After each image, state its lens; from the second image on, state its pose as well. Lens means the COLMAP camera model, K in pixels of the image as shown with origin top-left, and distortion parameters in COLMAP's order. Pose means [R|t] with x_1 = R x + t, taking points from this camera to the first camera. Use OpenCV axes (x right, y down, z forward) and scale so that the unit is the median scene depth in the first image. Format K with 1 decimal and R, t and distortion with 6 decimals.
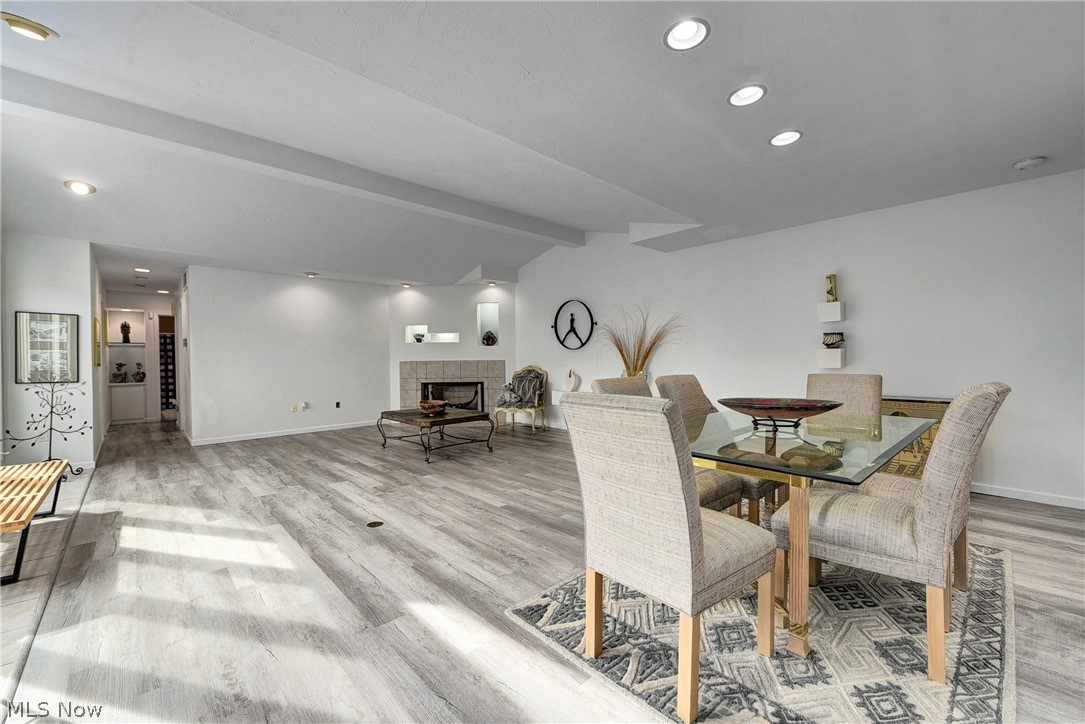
lens RADIAL K [[434.1, 0, 543.5], [0, 434.1, 363.0], [0, 0, 1]] dist [-0.009605, -0.000187]
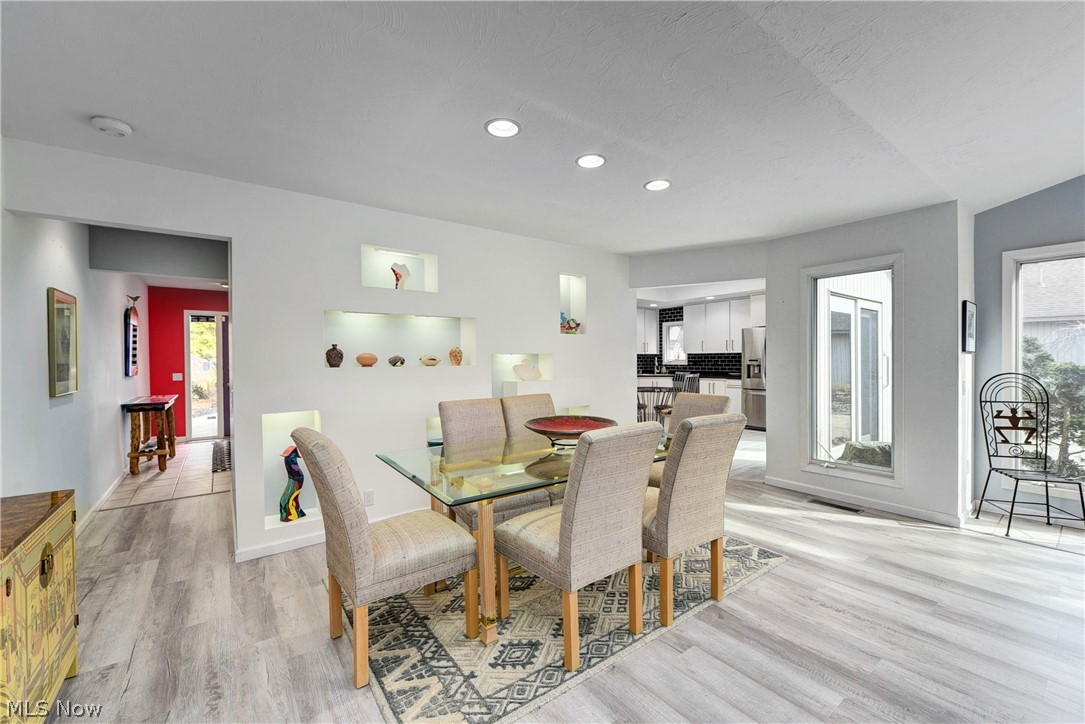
lens RADIAL K [[434.1, 0, 543.5], [0, 434.1, 363.0], [0, 0, 1]] dist [-0.009605, -0.000187]
pose [[-0.992996, 0.017759, 0.116809, 0.278923], [0.020393, 0.999563, 0.021393, -0.061873], [-0.116378, 0.023625, -0.992924, 1.296904]]
